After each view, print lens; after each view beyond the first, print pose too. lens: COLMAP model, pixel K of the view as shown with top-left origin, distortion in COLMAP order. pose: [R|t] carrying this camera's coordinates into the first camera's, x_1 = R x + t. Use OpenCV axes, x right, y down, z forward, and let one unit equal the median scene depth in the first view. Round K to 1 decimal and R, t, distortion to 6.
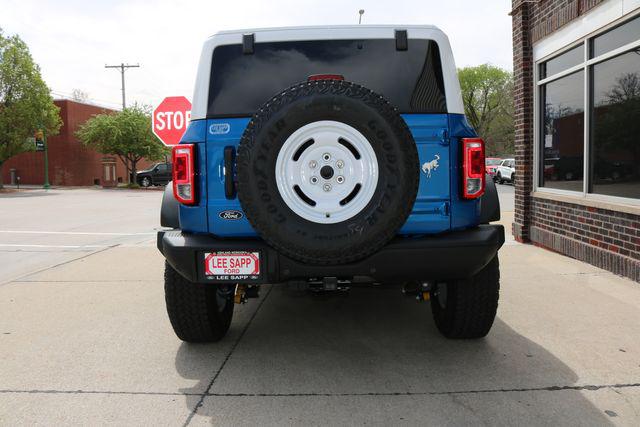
lens RADIAL K [[531.2, 0, 318.8], [0, 531.2, 216.2], [0, 0, 1]] dist [-0.132218, 0.091238]
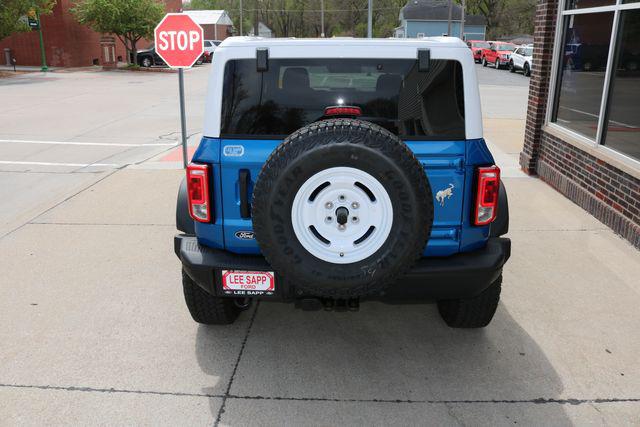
lens RADIAL K [[531.2, 0, 319.6], [0, 531.2, 216.8], [0, 0, 1]] dist [-0.132218, 0.091238]
pose [[0.999805, 0.019547, -0.002726, -0.022129], [-0.018335, 0.971025, 0.238275, -0.284414], [0.007305, -0.238179, 0.971194, 0.010776]]
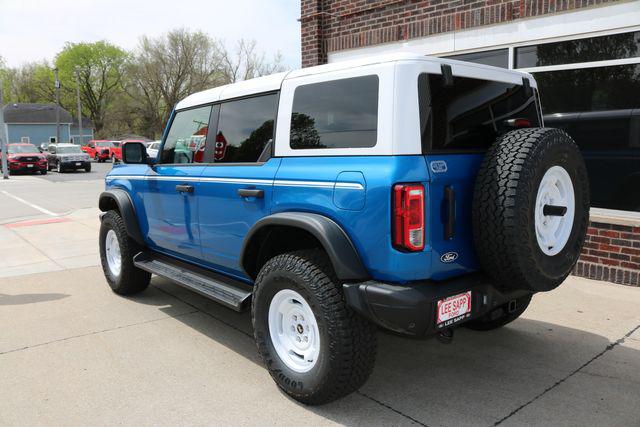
lens RADIAL K [[531.2, 0, 318.4], [0, 531.2, 218.9], [0, 0, 1]] dist [-0.132218, 0.091238]
pose [[0.744680, -0.086349, 0.661813, -0.969058], [0.055499, 0.996173, 0.067525, -0.148307], [-0.665111, -0.013555, 0.746622, 0.446792]]
